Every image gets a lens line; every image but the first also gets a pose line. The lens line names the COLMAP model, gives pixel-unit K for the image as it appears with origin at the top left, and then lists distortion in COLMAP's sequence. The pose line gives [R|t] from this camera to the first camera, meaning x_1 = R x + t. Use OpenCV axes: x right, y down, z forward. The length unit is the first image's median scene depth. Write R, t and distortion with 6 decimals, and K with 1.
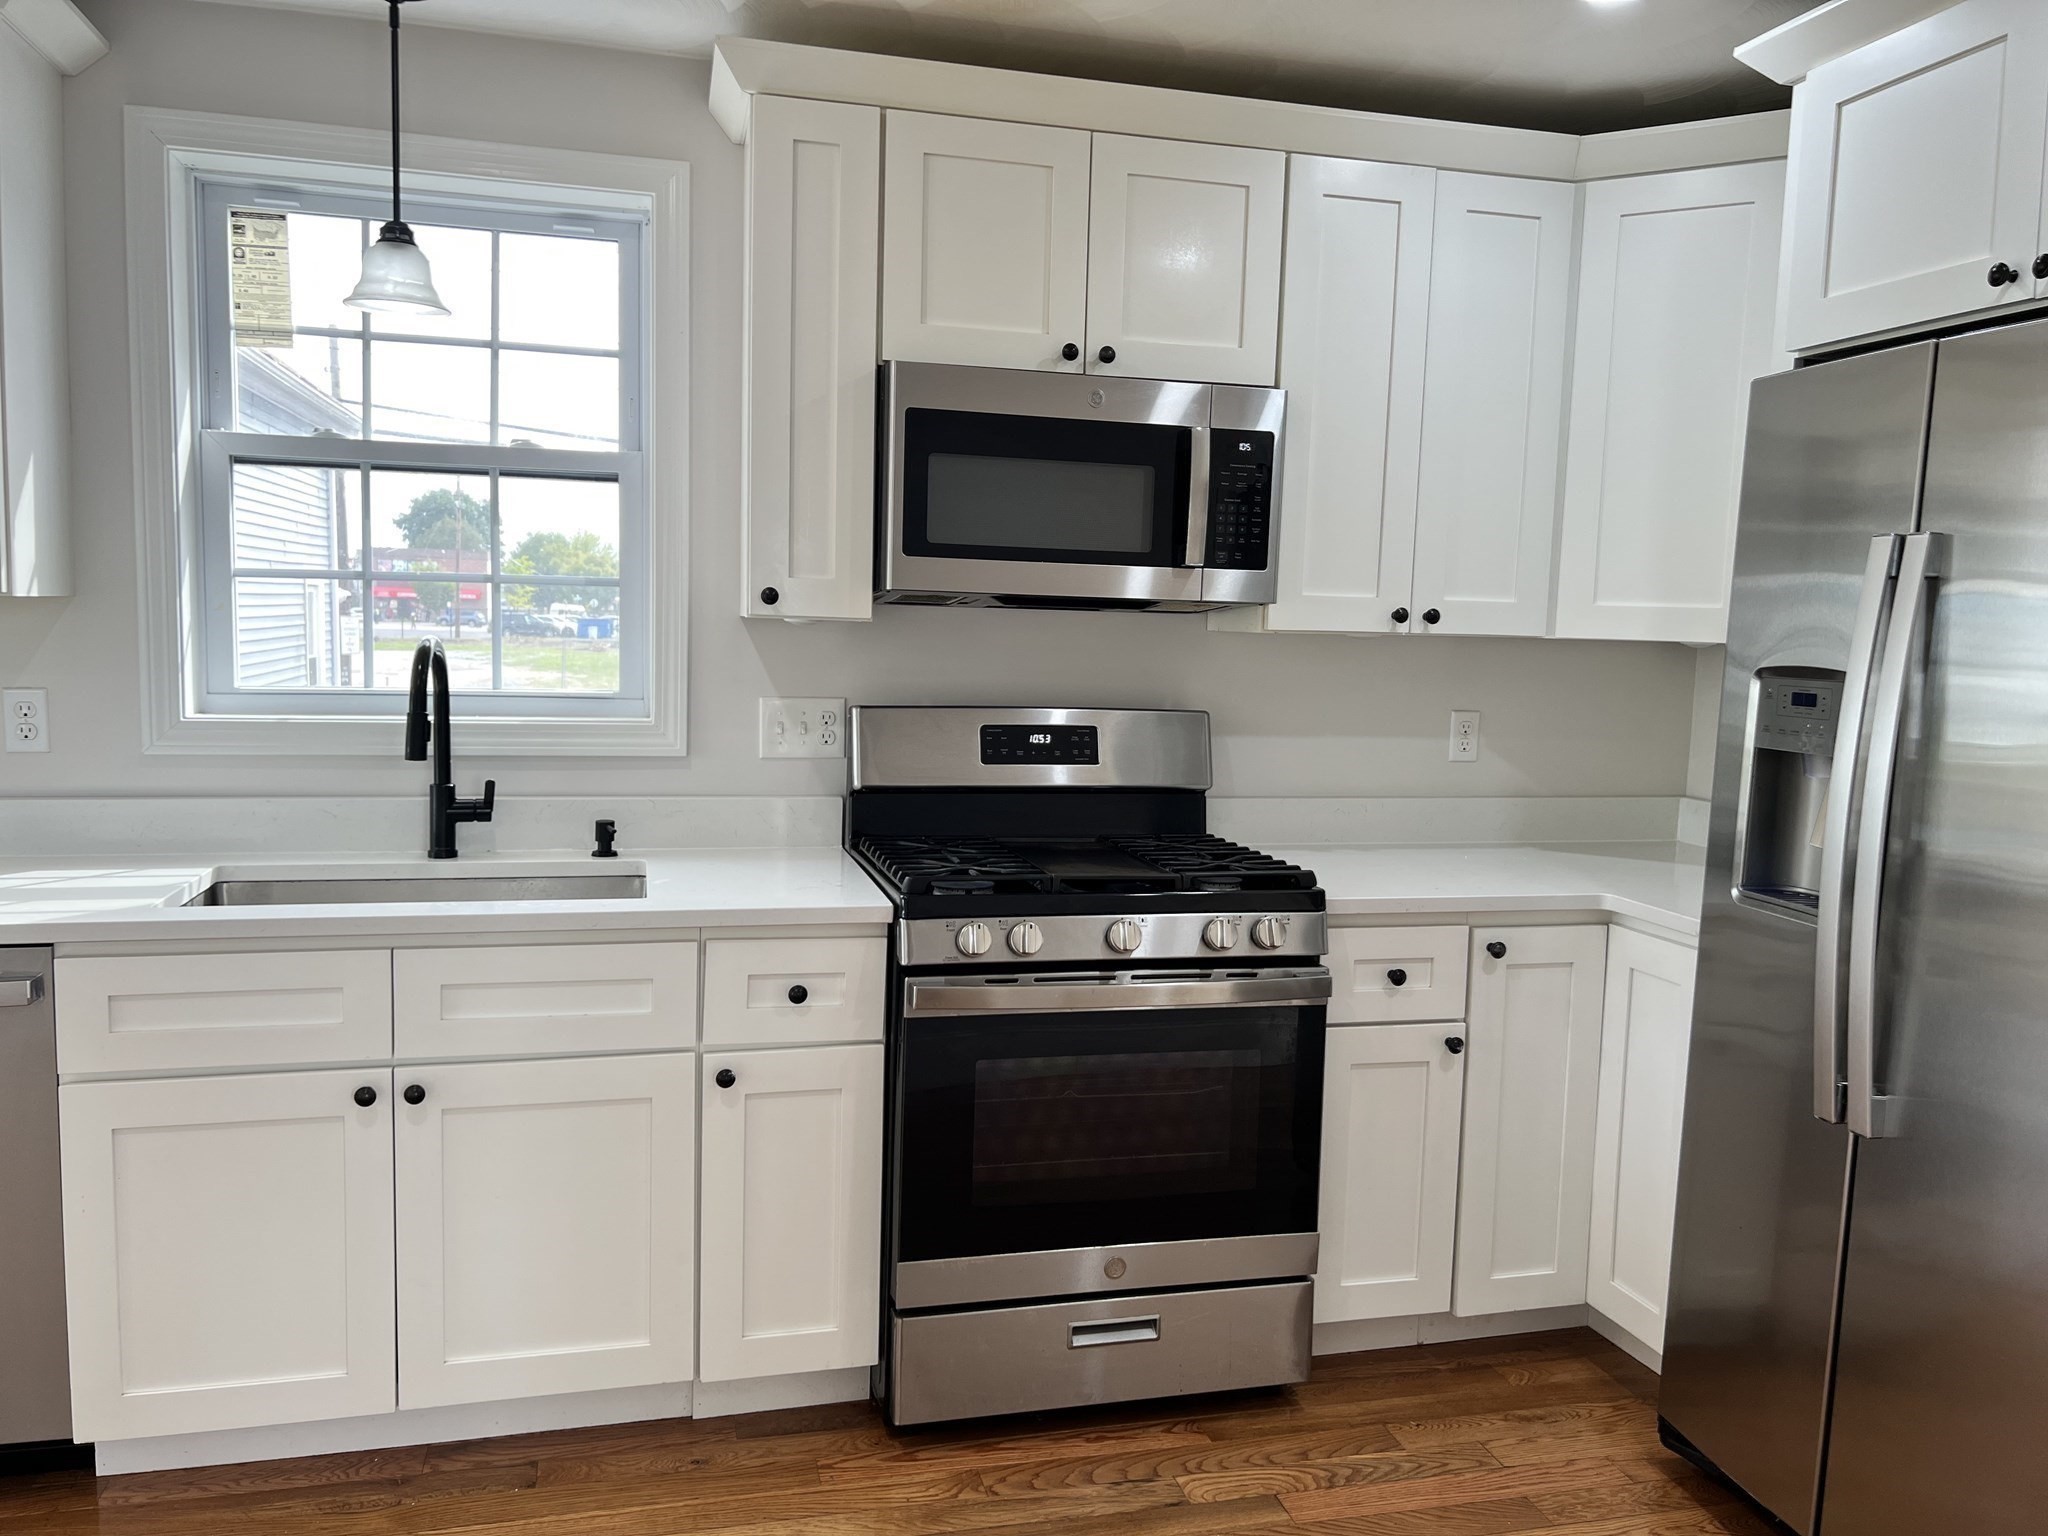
lens RADIAL K [[1541.2, 0, 1027.7], [0, 1541.2, 759.9], [0, 0, 1]] dist [0.073201, -0.087711]
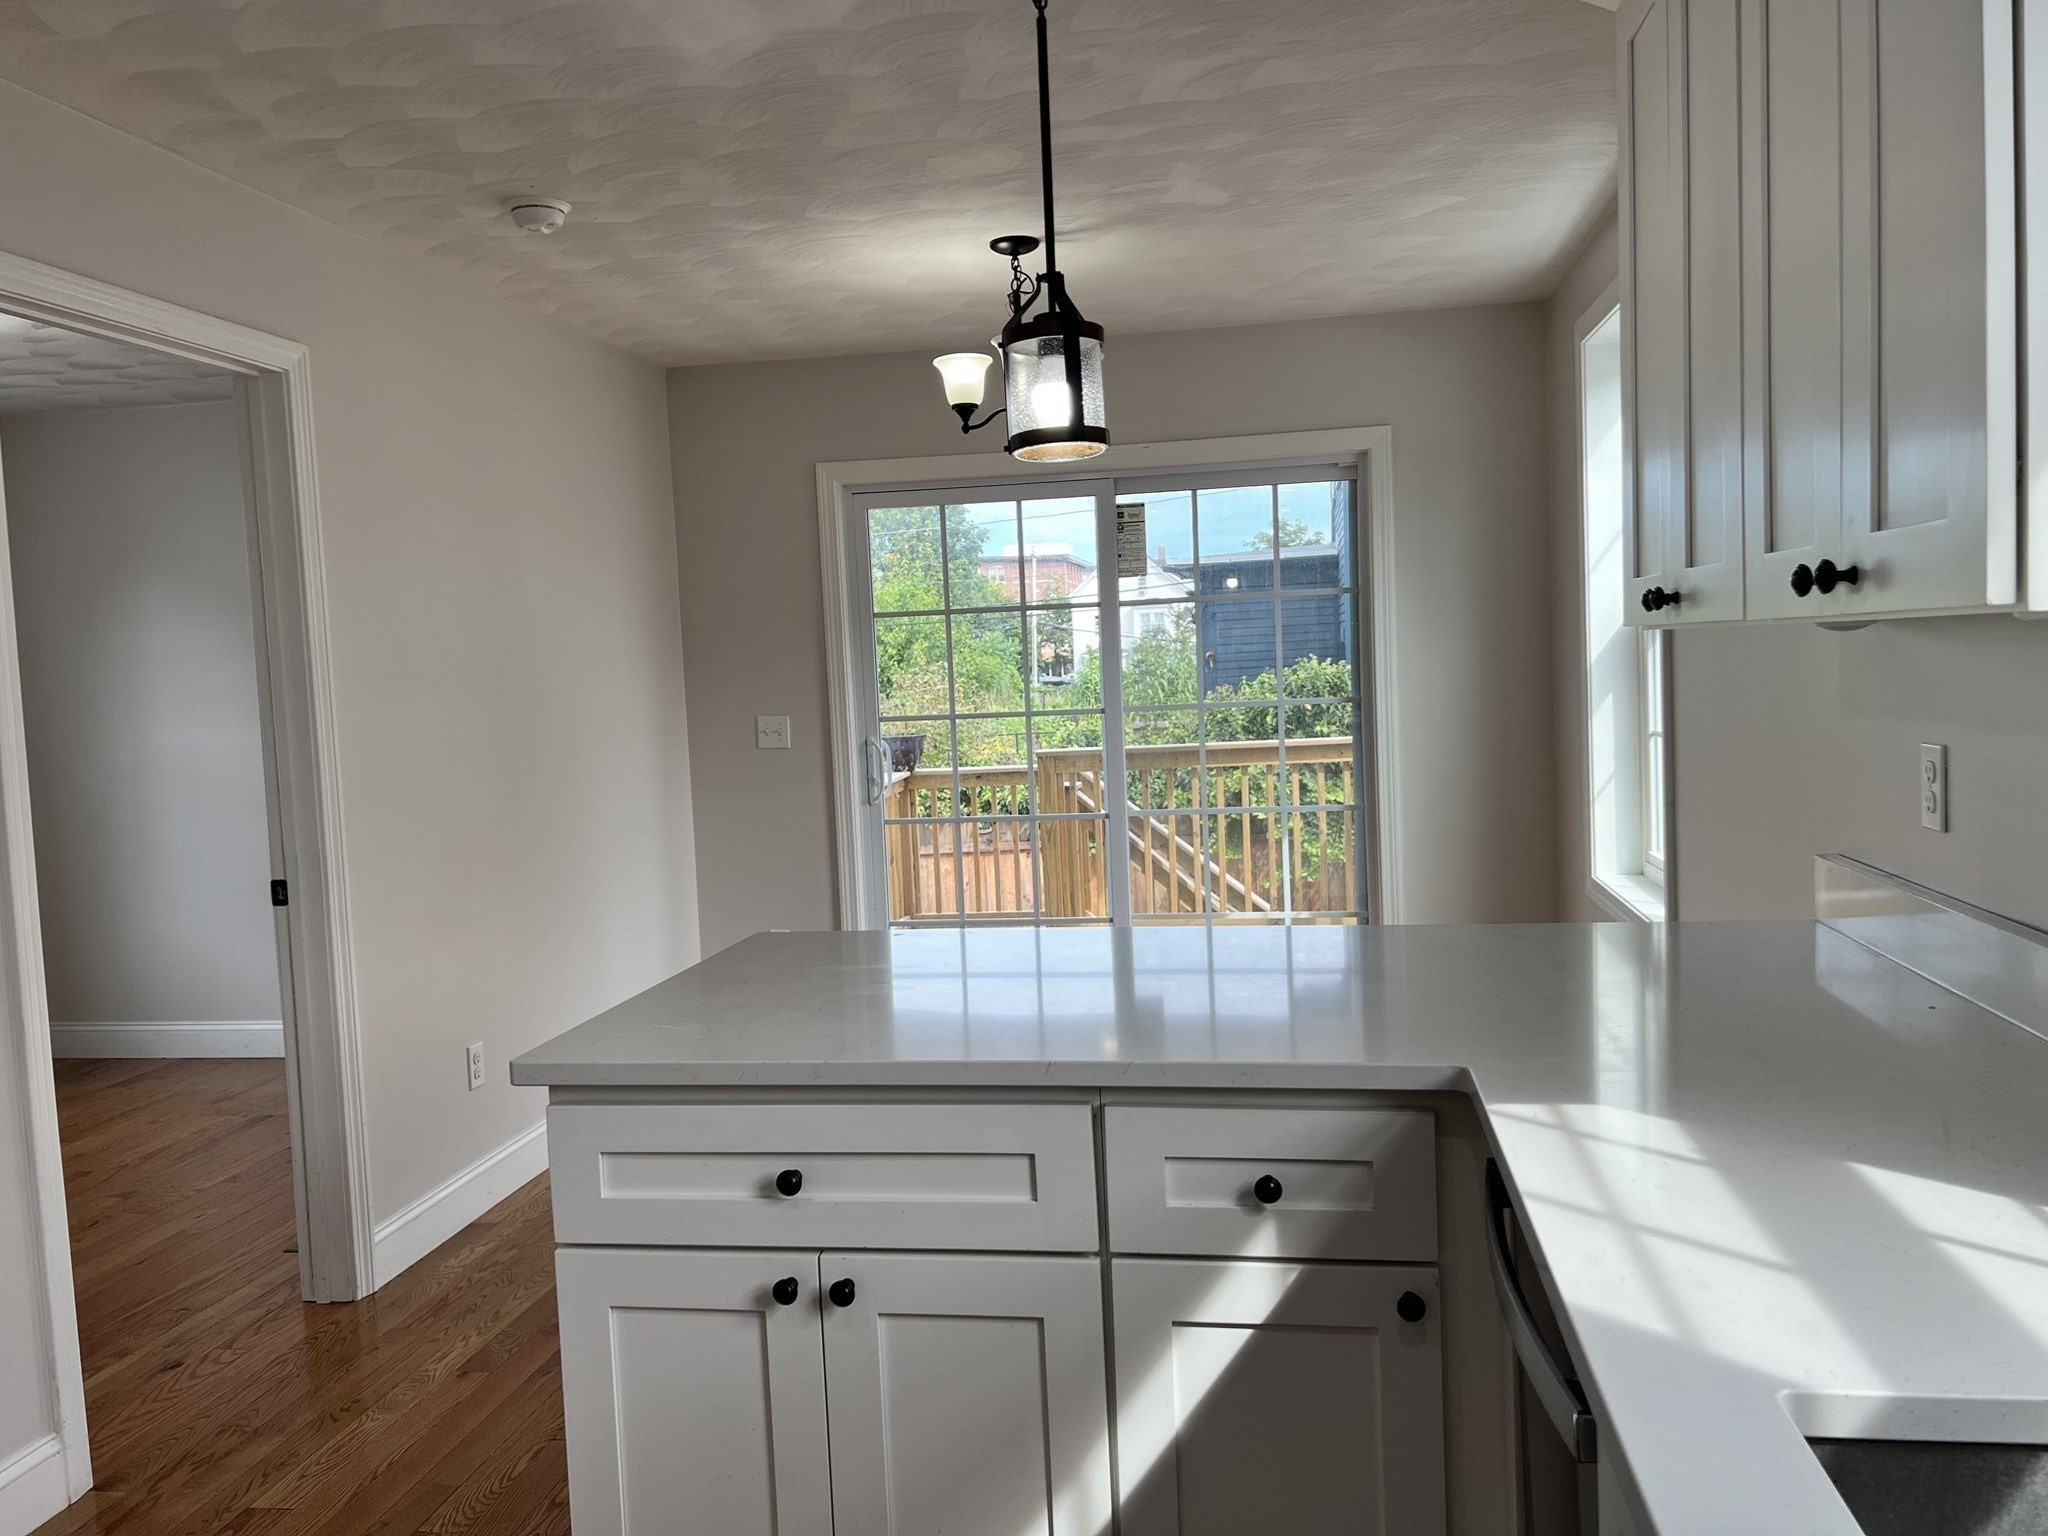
lens RADIAL K [[1541.2, 0, 1025.1], [0, 1541.2, 757.8], [0, 0, 1]] dist [0.073201, -0.087711]
pose [[-0.409549, 0.046905, -0.911082, -0.110254], [-0.052487, 0.995812, 0.074861, -0.072740], [0.910777, 0.078479, -0.405372, 0.835686]]
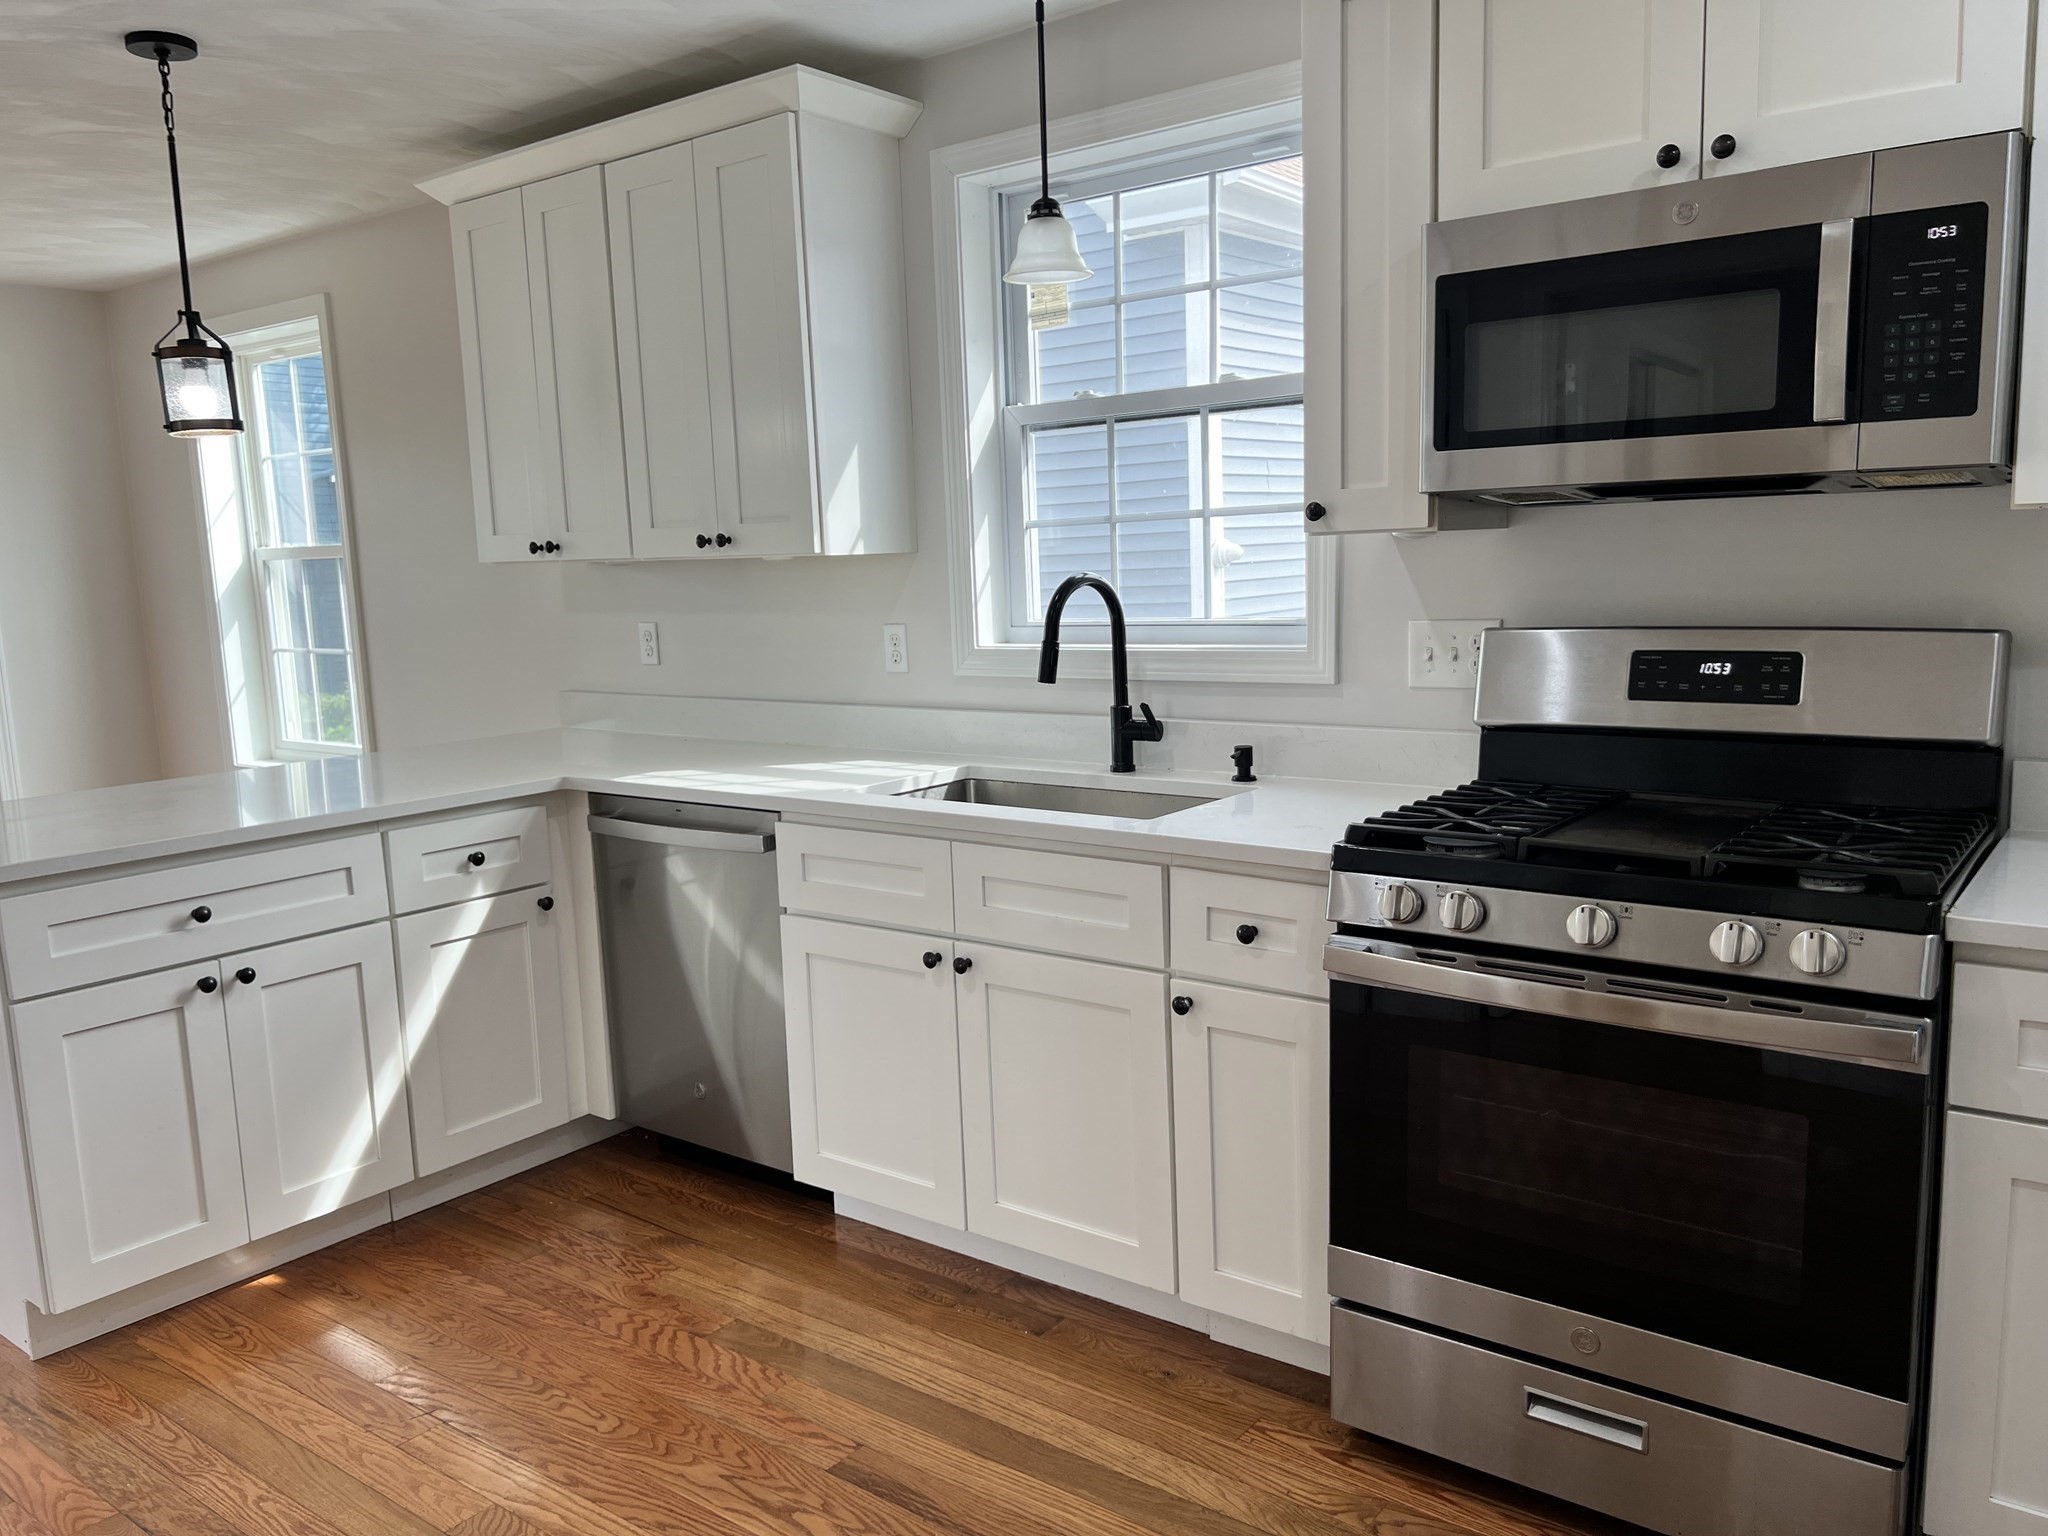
lens RADIAL K [[1541.2, 0, 1019.1], [0, 1541.2, 772.3], [0, 0, 1]] dist [0.073201, -0.087711]
pose [[0.614861, 0.061871, -0.786205, 0.463173], [-0.020946, 0.997847, 0.062145, -0.003696], [0.788357, -0.021743, 0.614834, 0.280857]]
